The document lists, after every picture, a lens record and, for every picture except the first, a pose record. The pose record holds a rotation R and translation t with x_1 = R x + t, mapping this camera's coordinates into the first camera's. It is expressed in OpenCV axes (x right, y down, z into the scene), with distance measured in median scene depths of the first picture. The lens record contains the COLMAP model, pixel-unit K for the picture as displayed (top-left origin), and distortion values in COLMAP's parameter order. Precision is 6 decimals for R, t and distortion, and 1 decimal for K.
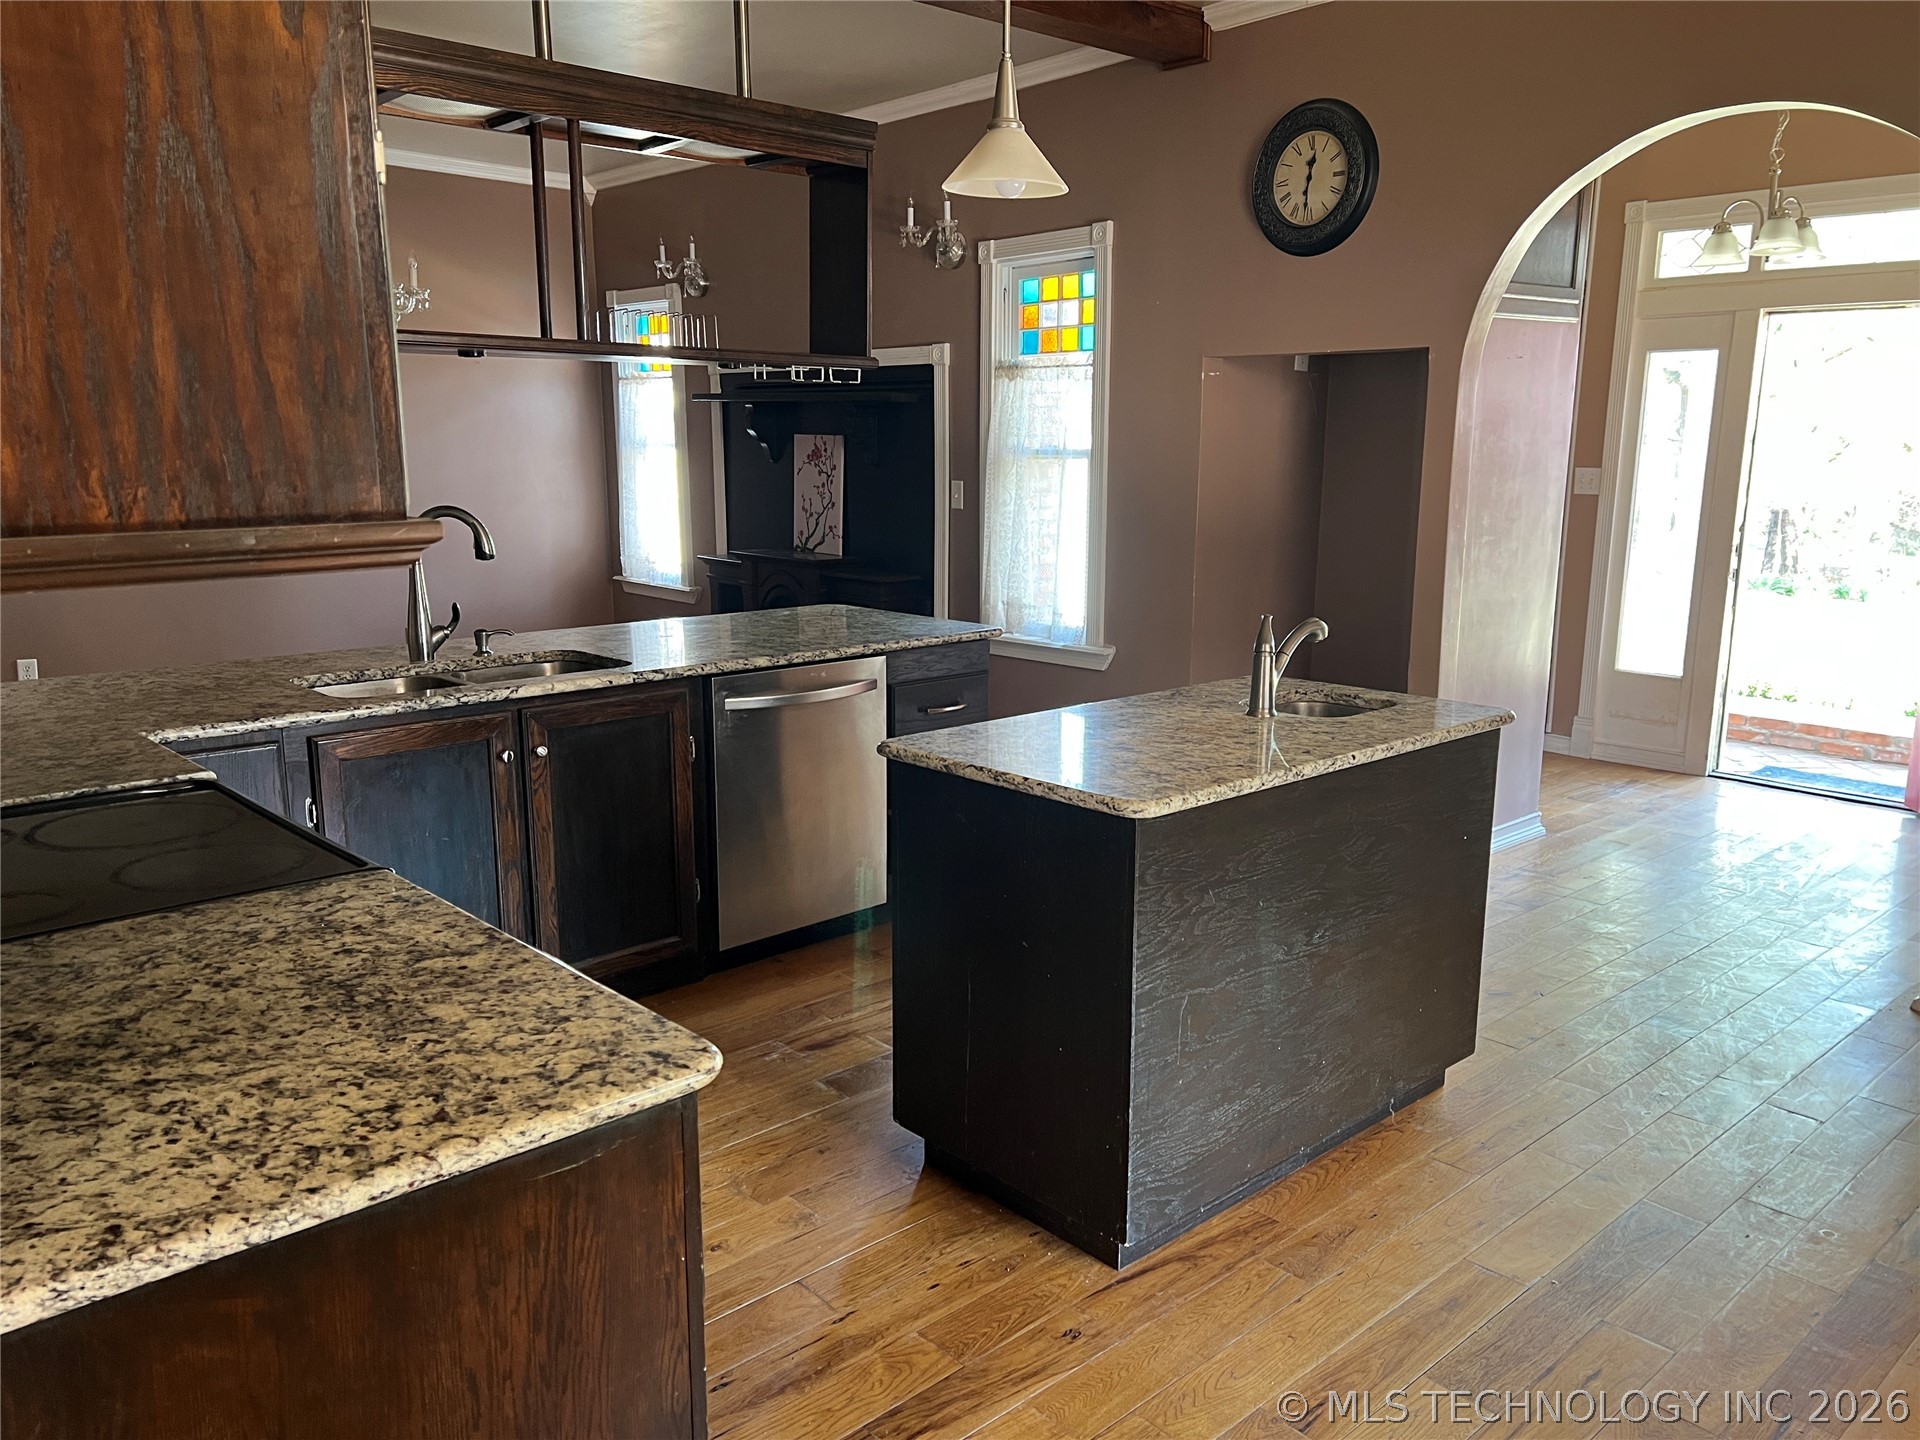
lens RADIAL K [[1449.7, 0, 970.0], [0, 1449.7, 726.9], [0, 0, 1]] dist [0.018095, -0.018520]
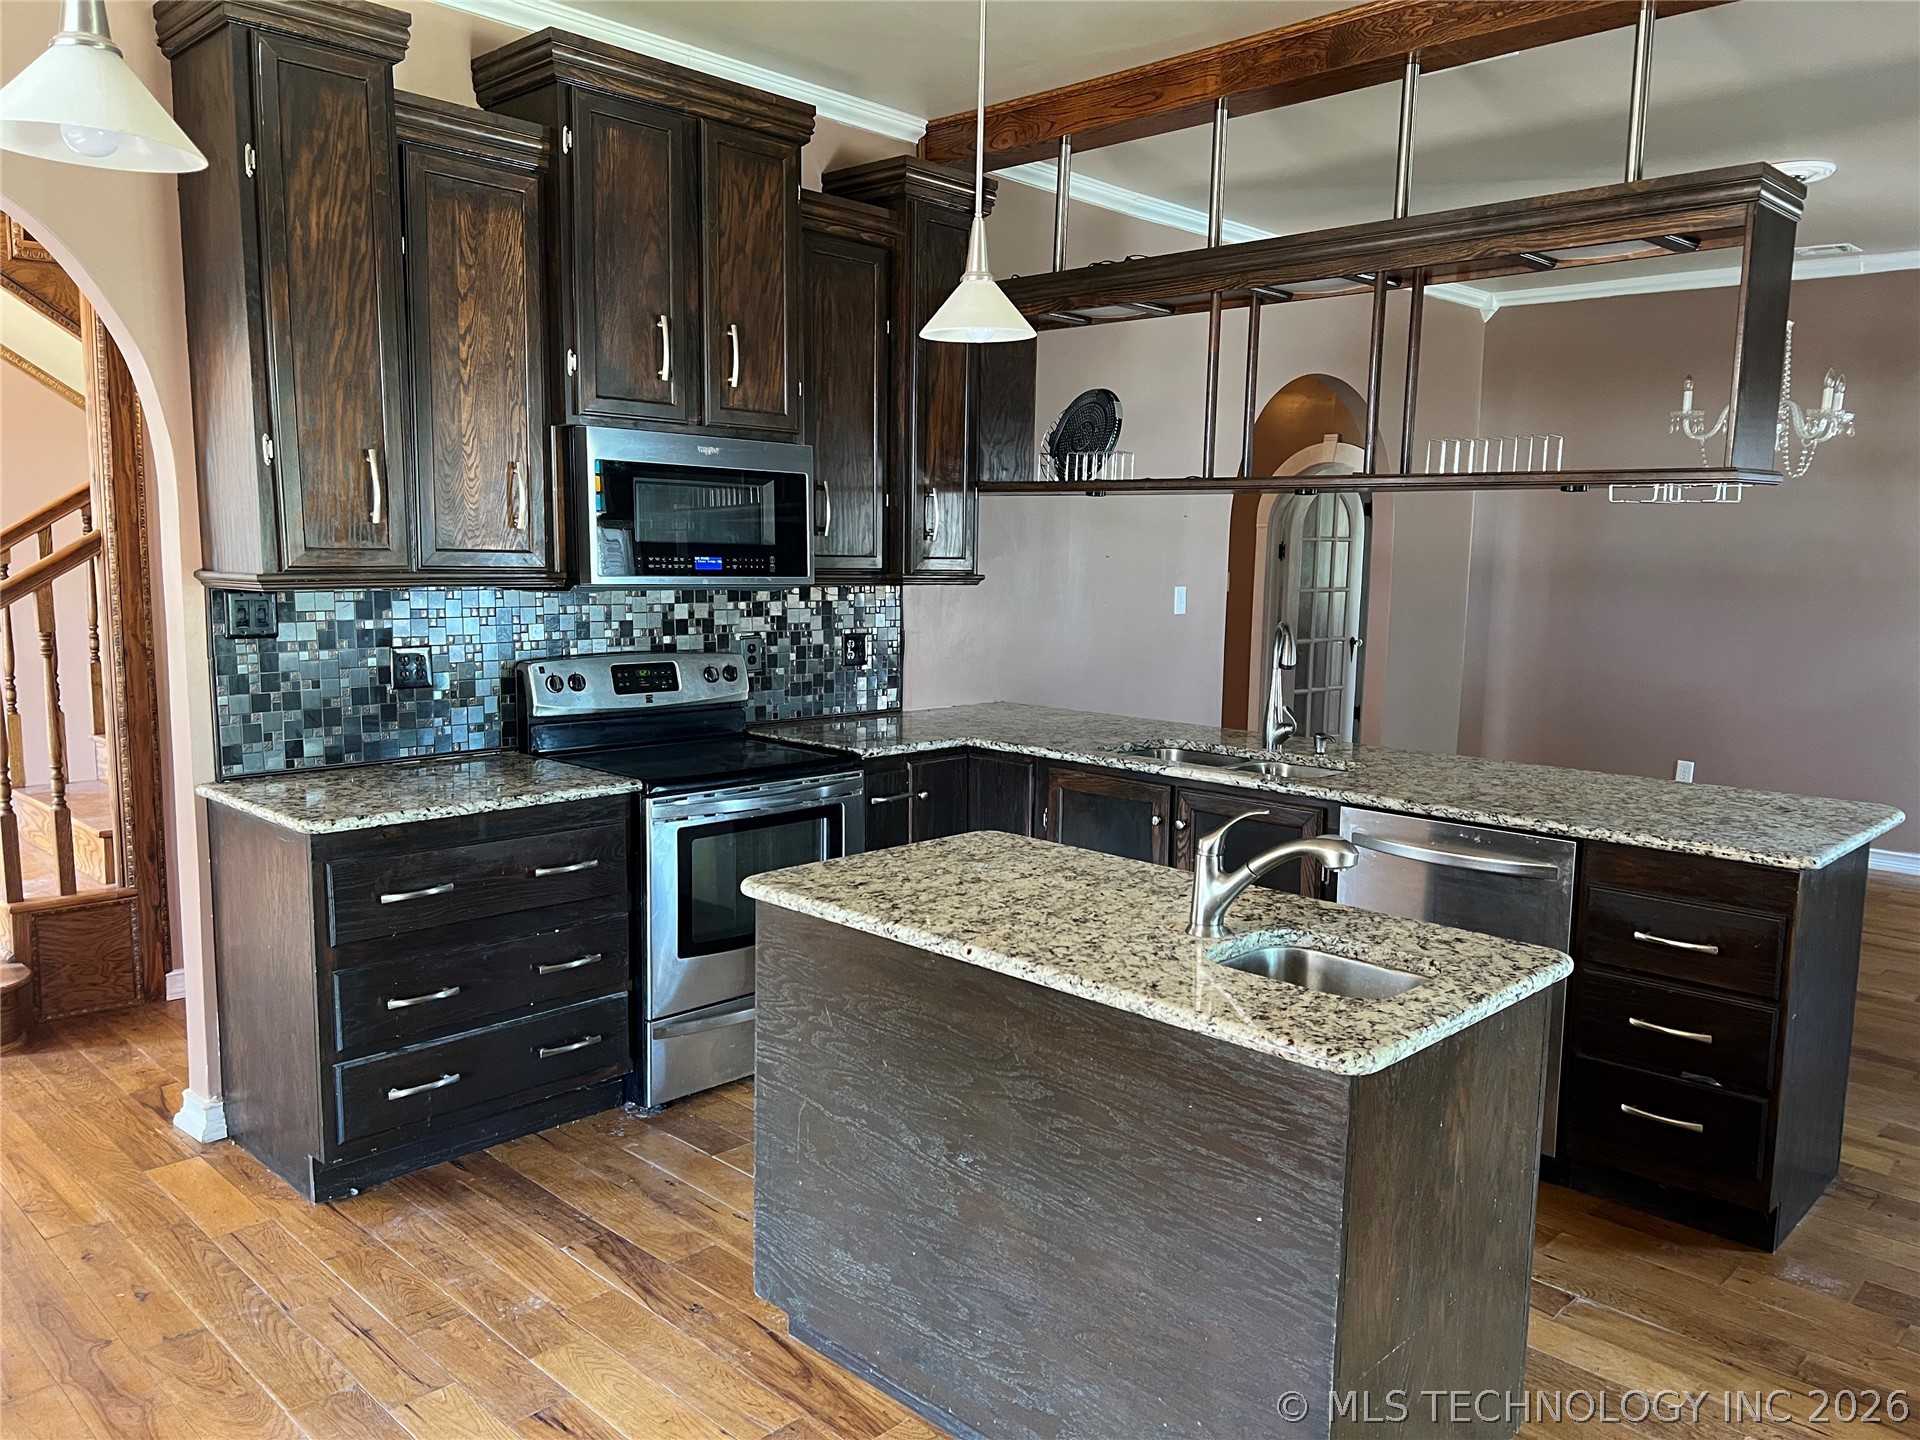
lens RADIAL K [[1449.7, 0, 968.1], [0, 1449.7, 726.7], [0, 0, 1]] dist [0.018095, -0.018520]
pose [[0.047195, 0.120831, -0.991551, 1.042394], [-0.210471, 0.971574, 0.108379, -0.187304], [0.976460, 0.203578, 0.071285, 0.906782]]
